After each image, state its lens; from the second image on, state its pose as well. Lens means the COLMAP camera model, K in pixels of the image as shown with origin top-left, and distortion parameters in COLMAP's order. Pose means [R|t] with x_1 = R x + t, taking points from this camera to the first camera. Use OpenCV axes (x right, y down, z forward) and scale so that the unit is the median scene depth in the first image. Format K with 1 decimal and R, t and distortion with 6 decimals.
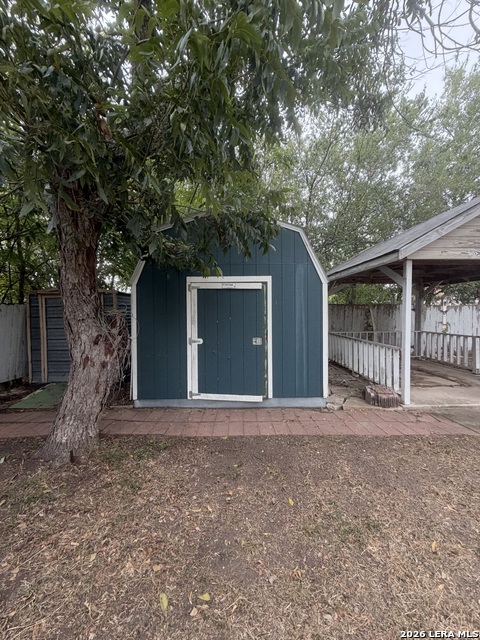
lens RADIAL K [[254.2, 0, 243.0], [0, 254.2, 321.7], [0, 0, 1]] dist [-0.000222, -0.000322]
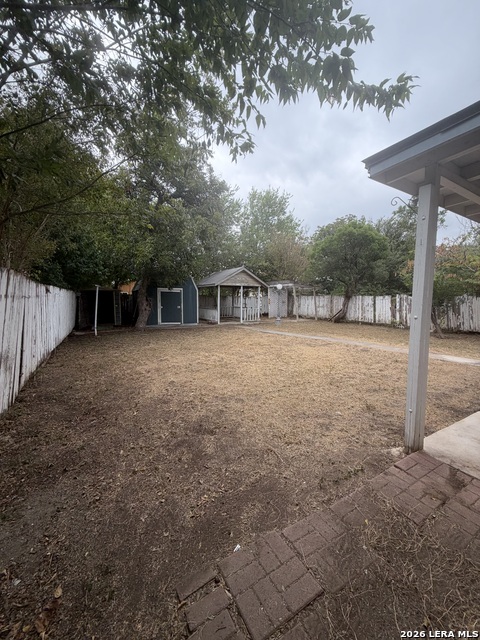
lens RADIAL K [[254.2, 0, 239.7], [0, 254.2, 315.2], [0, 0, 1]] dist [-0.000222, -0.000322]
pose [[0.883047, -0.019543, 0.468877, -0.837221], [0.006244, 0.999533, 0.029900, 0.089474], [-0.469243, -0.023476, 0.882757, -2.446205]]
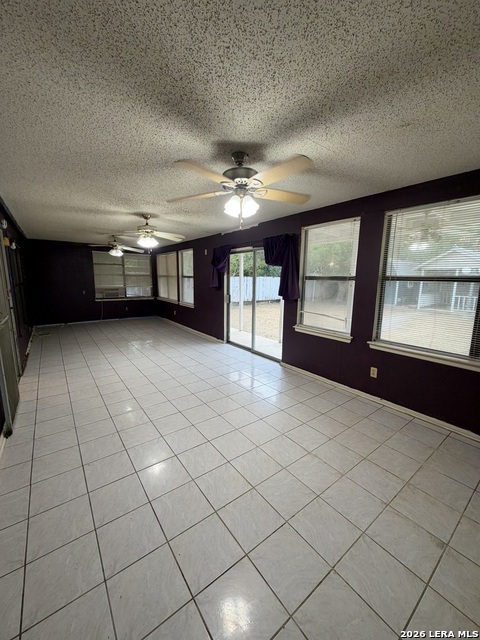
lens RADIAL K [[254.2, 0, 240.1], [0, 254.2, 319.5], [0, 0, 1]] dist [-0.000222, -0.000322]
pose [[0.571461, 0.146106, -0.807518, 2.207458], [-0.038046, 0.987682, 0.151779, 0.019275], [0.819747, -0.056013, 0.569980, -3.295936]]
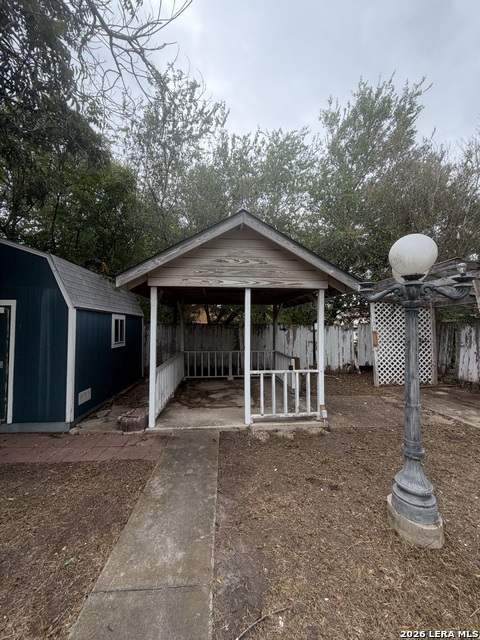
lens RADIAL K [[254.2, 0, 235.8], [0, 254.2, 318.7], [0, 0, 1]] dist [-0.000222, -0.000322]
pose [[0.998336, 0.007463, 0.057175, 0.932089], [-0.003363, 0.997437, -0.071469, -0.036149], [-0.057562, 0.071158, 0.995803, -0.058086]]
